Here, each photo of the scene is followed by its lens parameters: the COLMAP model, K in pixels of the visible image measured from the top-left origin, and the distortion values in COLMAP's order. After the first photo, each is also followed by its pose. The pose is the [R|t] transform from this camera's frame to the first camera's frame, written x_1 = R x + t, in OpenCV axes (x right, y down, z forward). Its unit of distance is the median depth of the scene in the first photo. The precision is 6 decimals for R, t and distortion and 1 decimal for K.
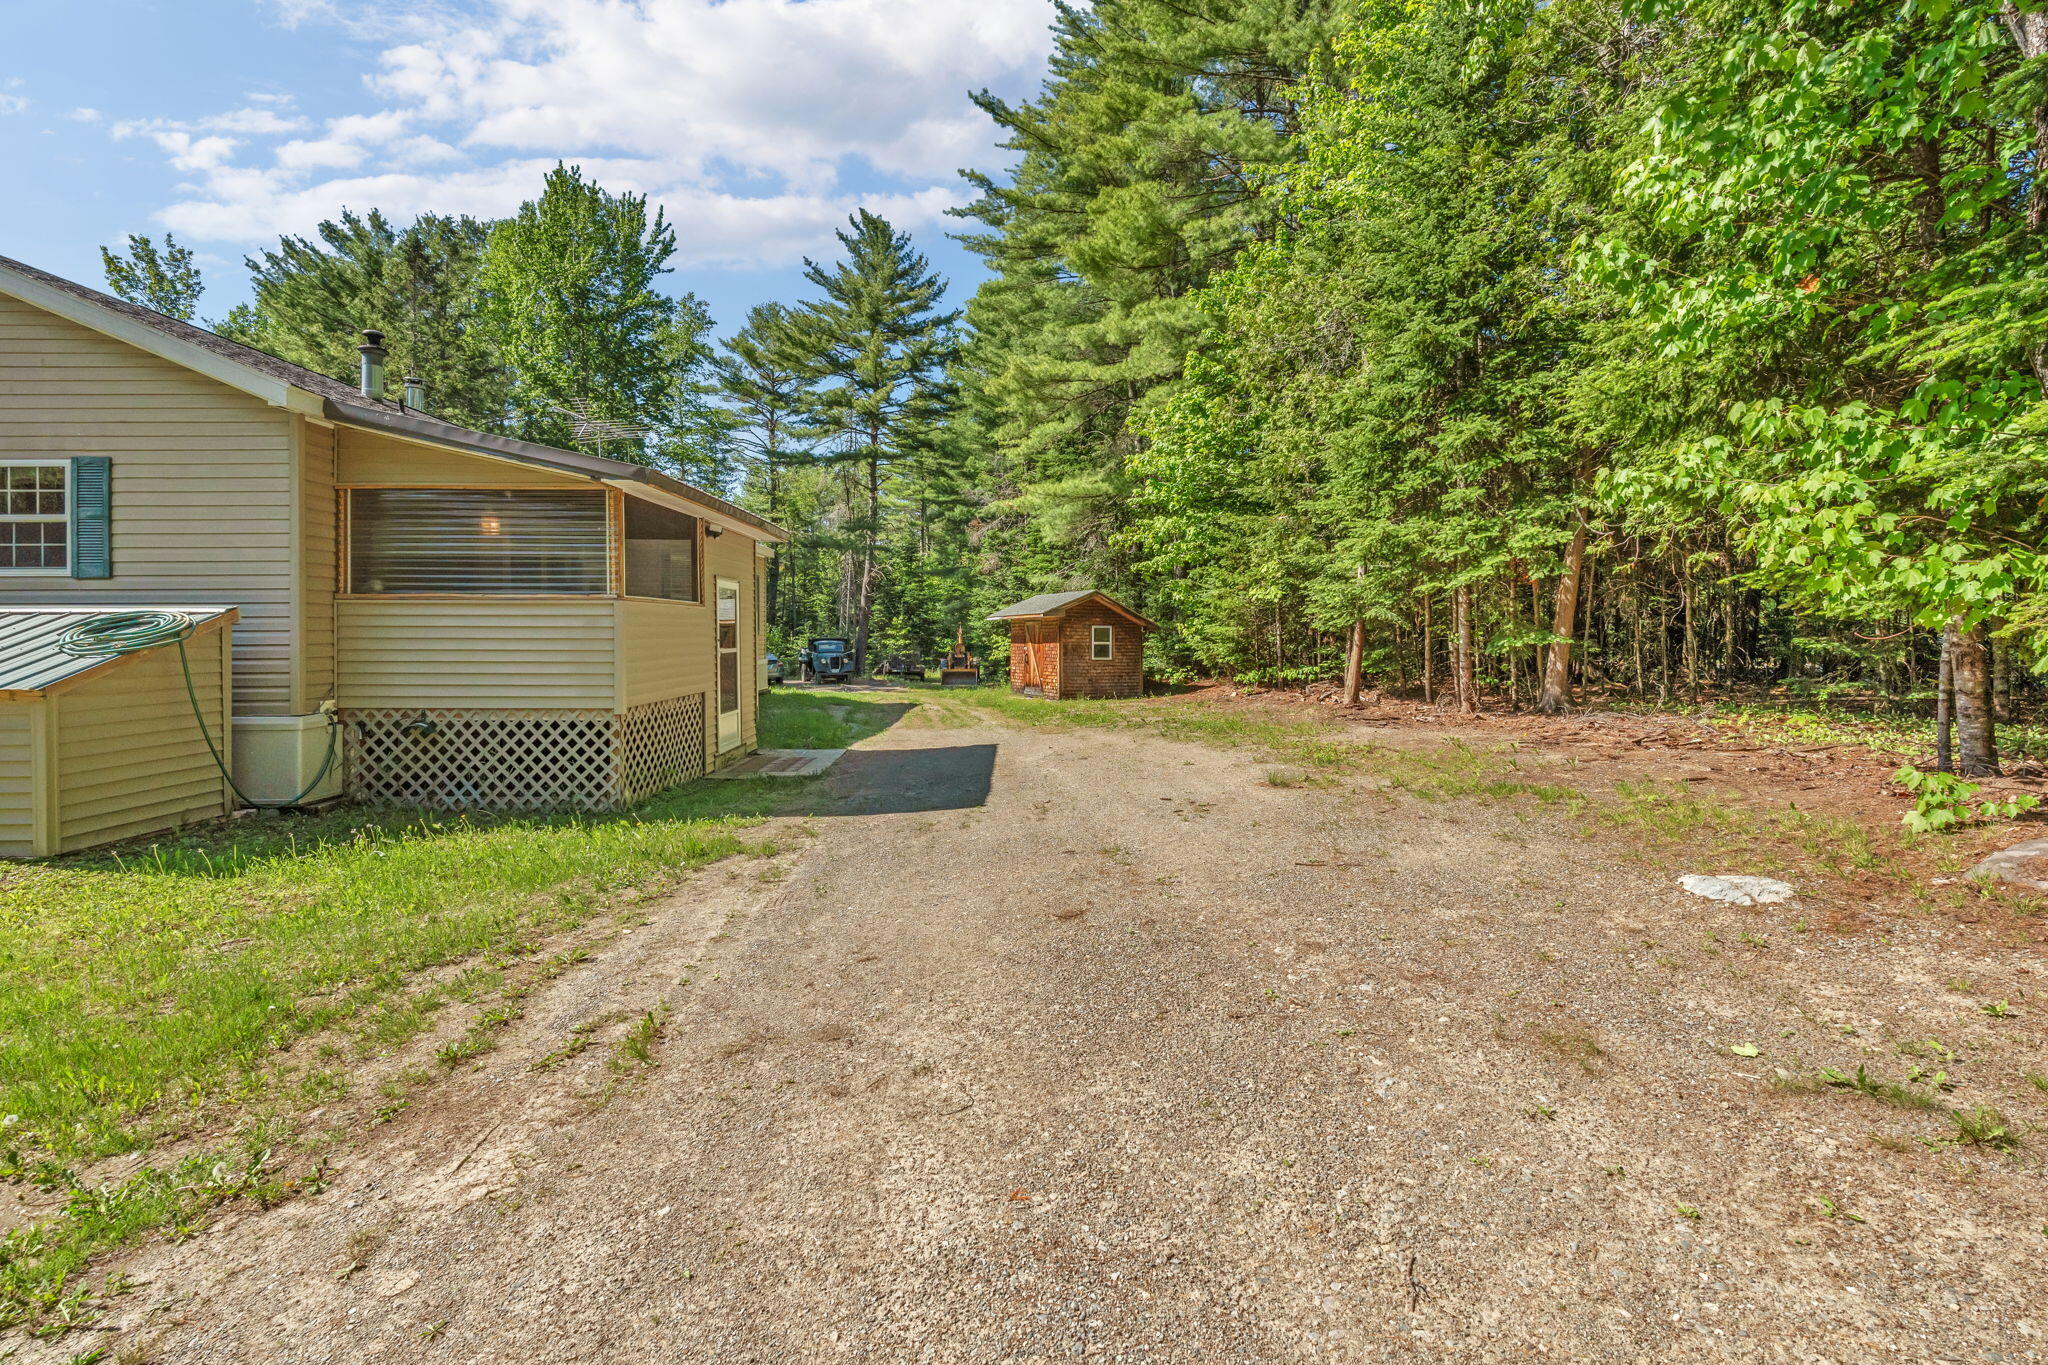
lens RADIAL K [[913.5, 0, 1021.5], [0, 913.5, 630.1], [0, 0, 1]] dist [-0.001791, -0.000076]
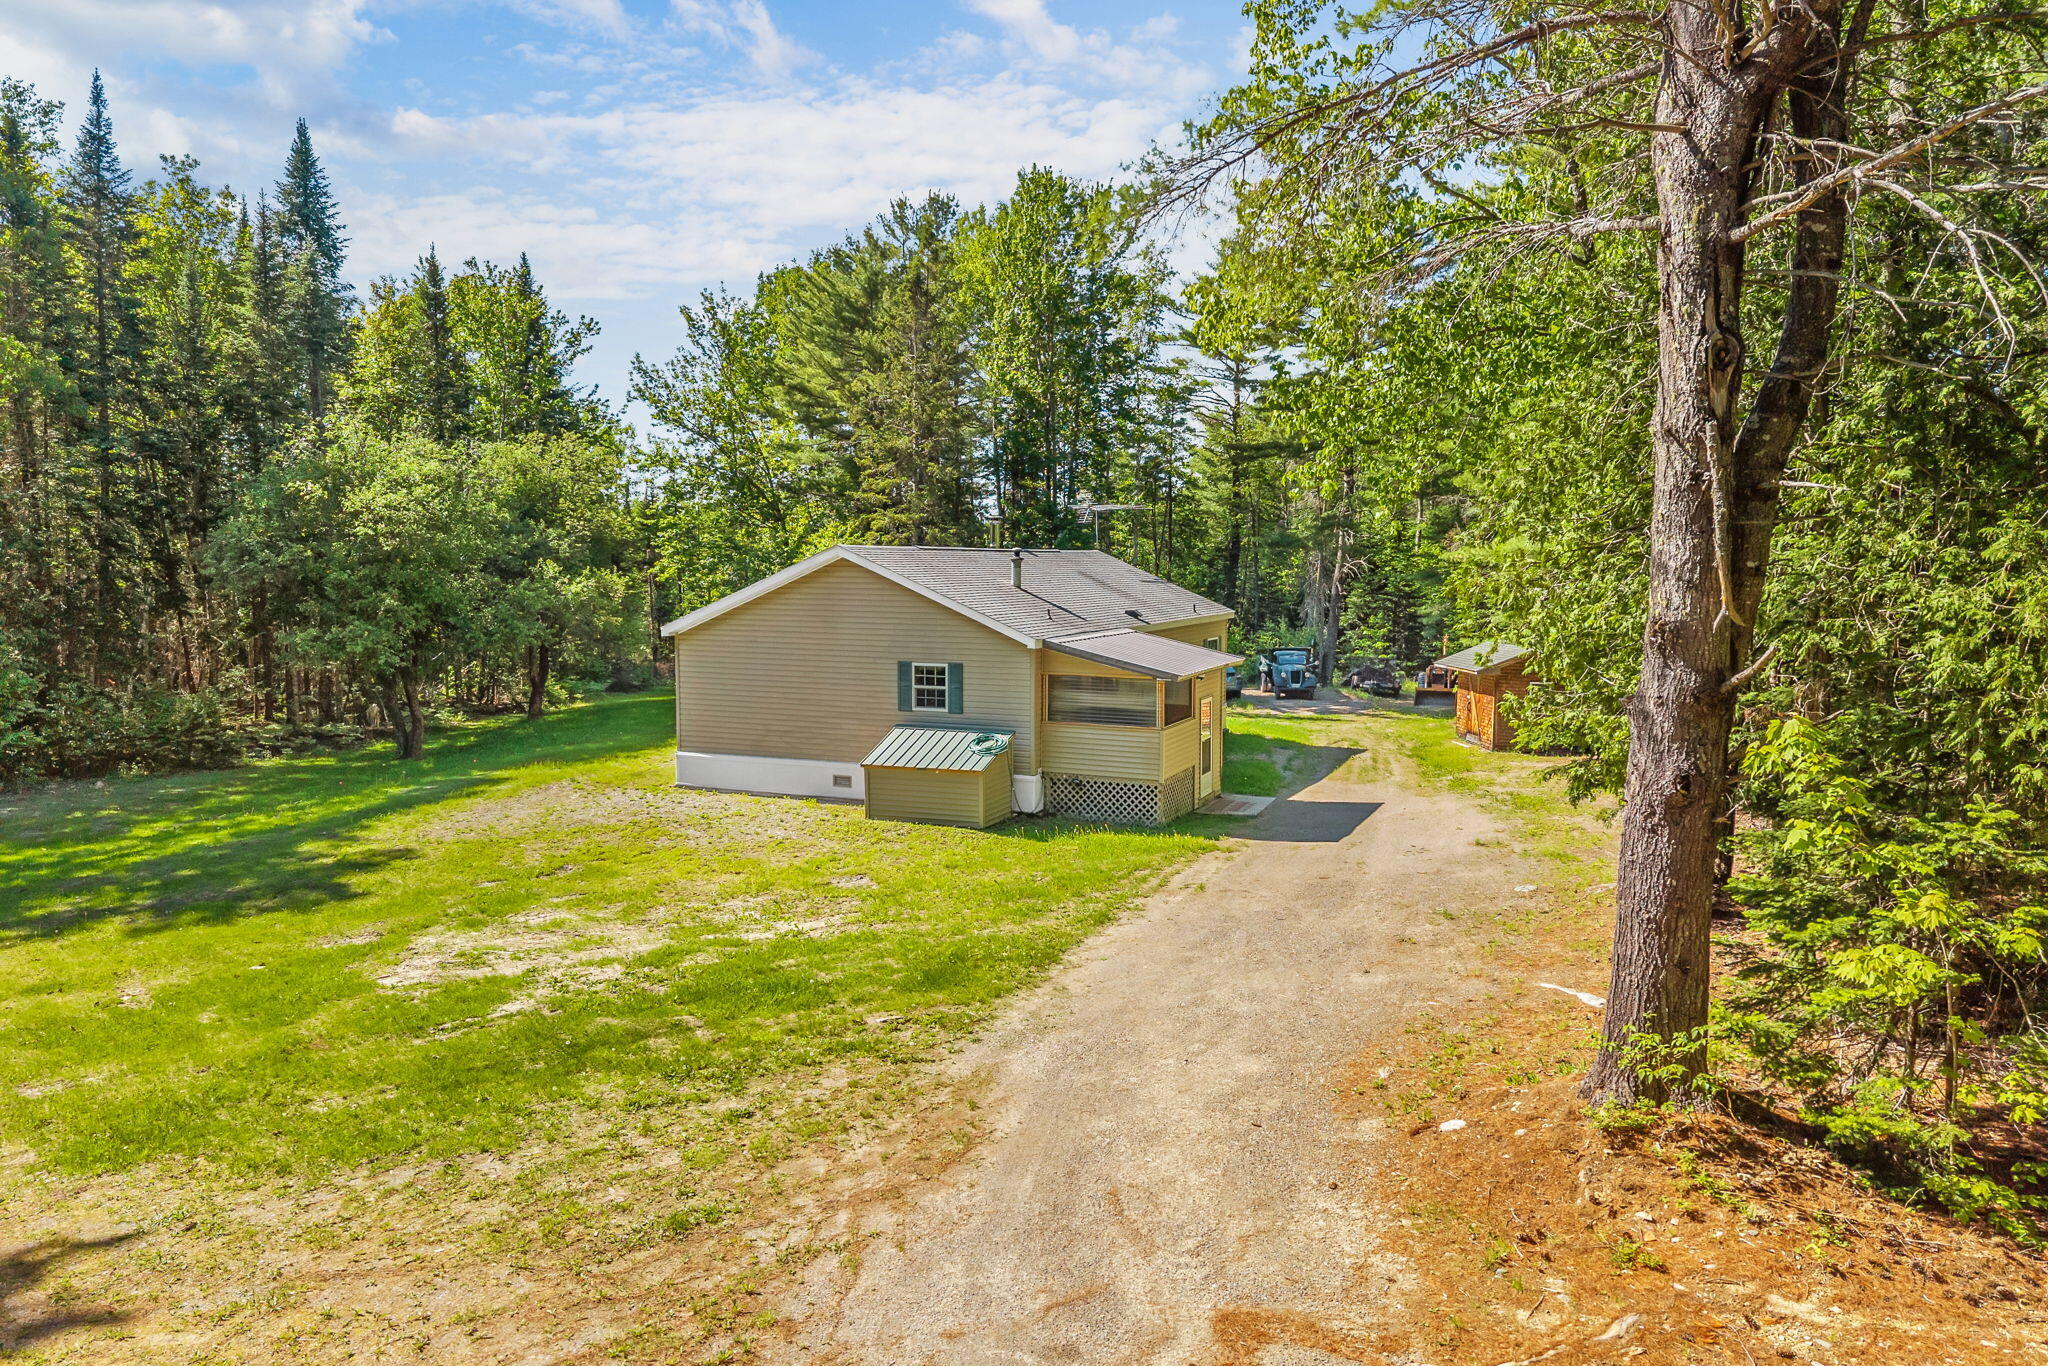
lens RADIAL K [[1370.0, 0, 1026.5], [0, 1370.0, 678.2], [0, 0, 1]] dist [0.050155, -0.044841]
pose [[0.915176, 0.043480, -0.400701, 0.553839], [-0.008678, 0.996060, 0.088261, -0.439155], [0.402960, -0.077298, 0.911948, -2.062620]]
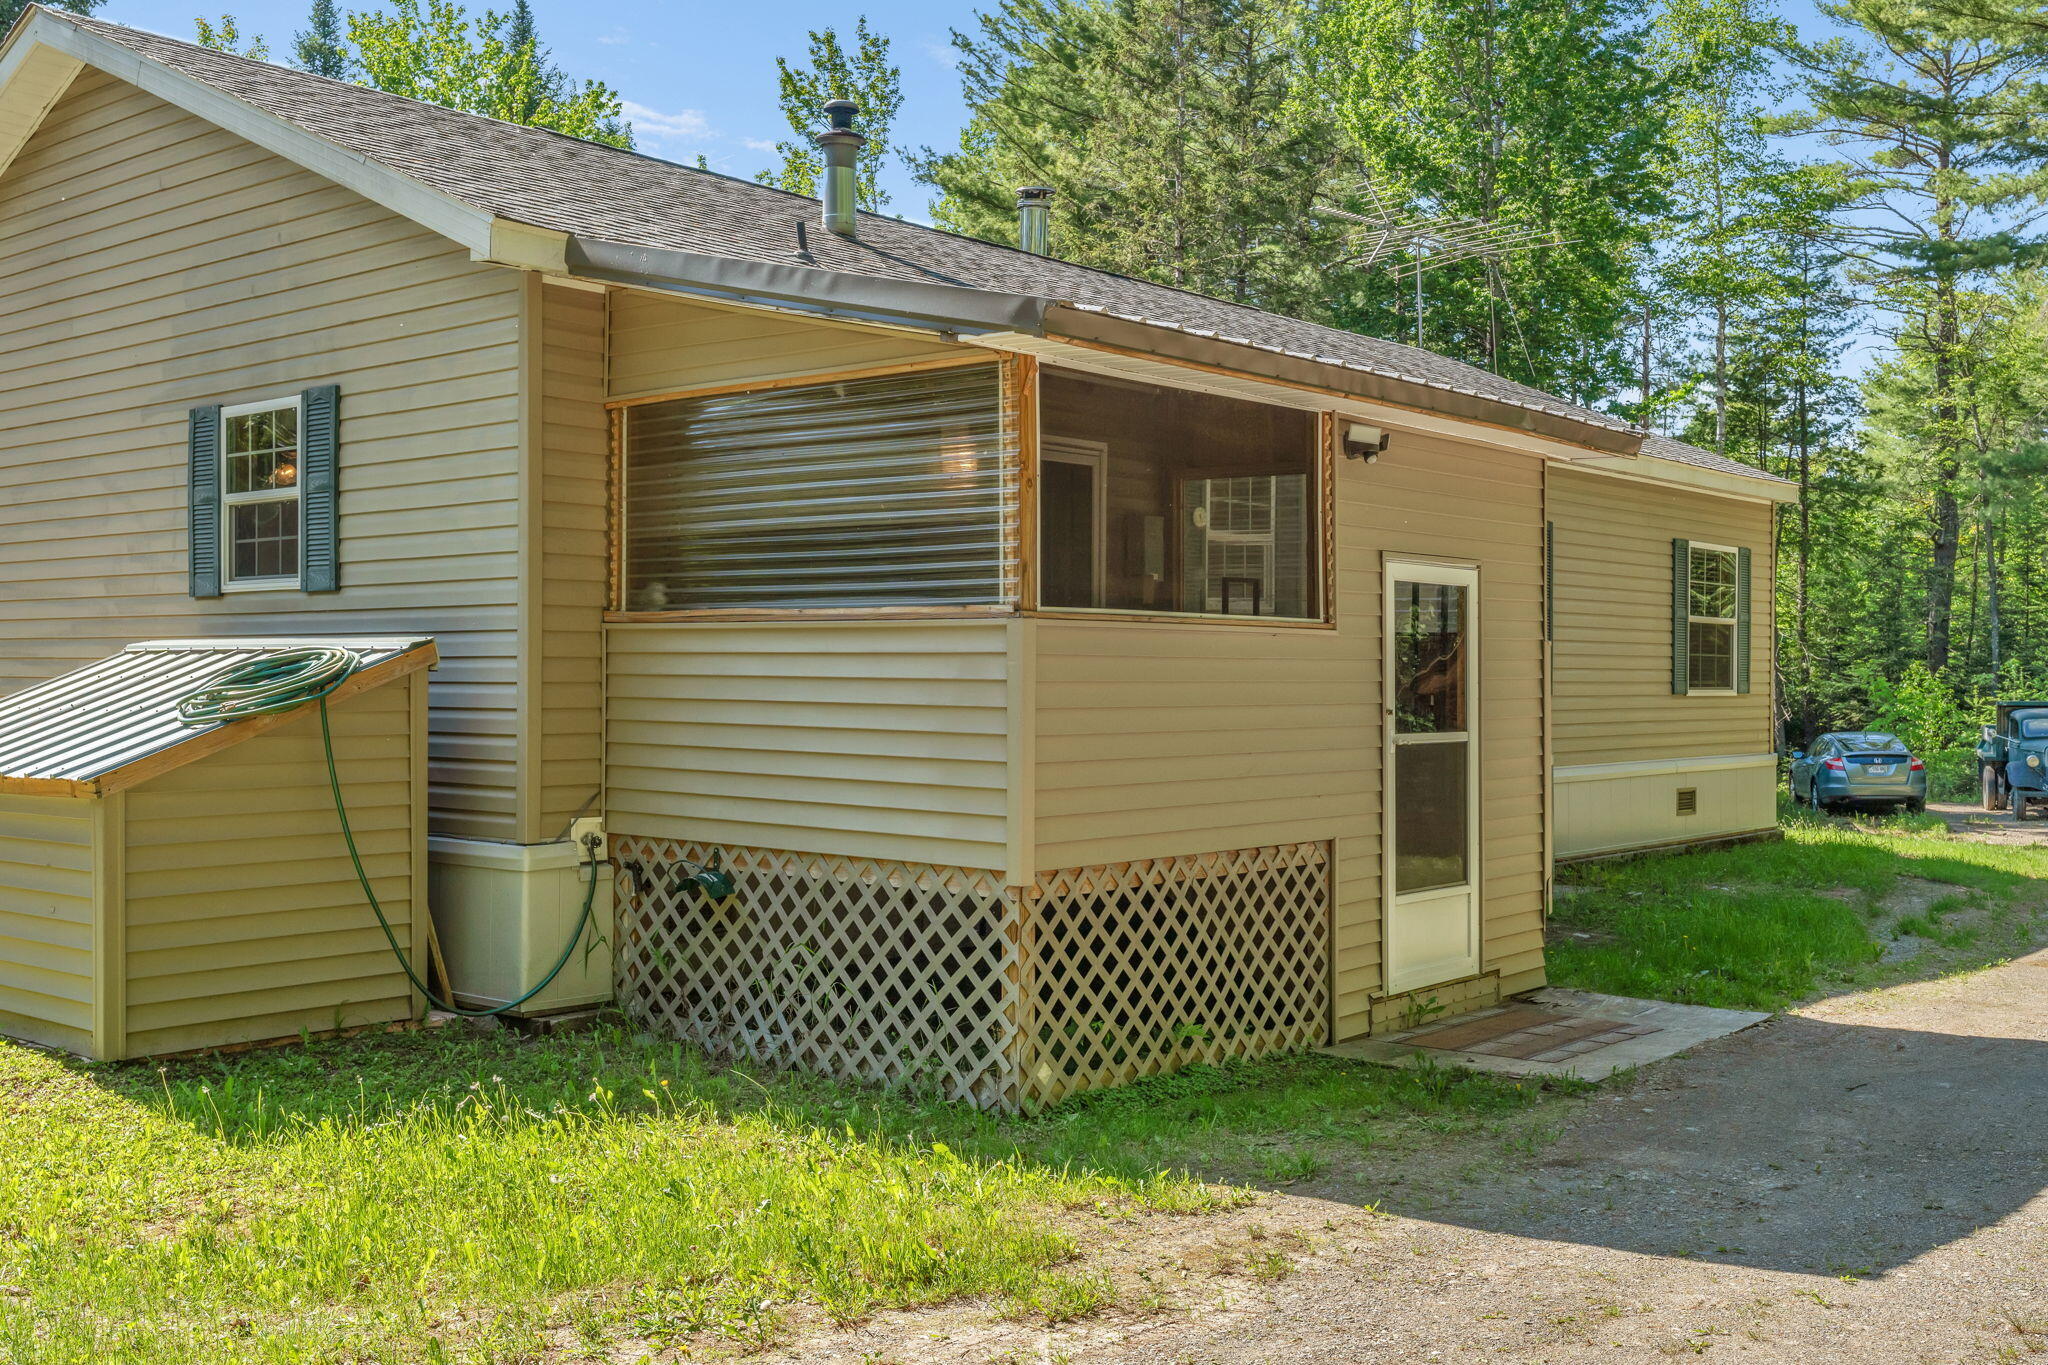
lens RADIAL K [[2026.4, 0, 1024.0], [0, 2026.4, 682.5], [0, 0, 1]] dist [0.006404, -0.003324]
pose [[0.749668, 0.009200, -0.661750, 0.185950], [-0.007295, 0.999957, 0.005638, -0.007907], [0.661774, 0.000601, 0.749703, 0.293507]]
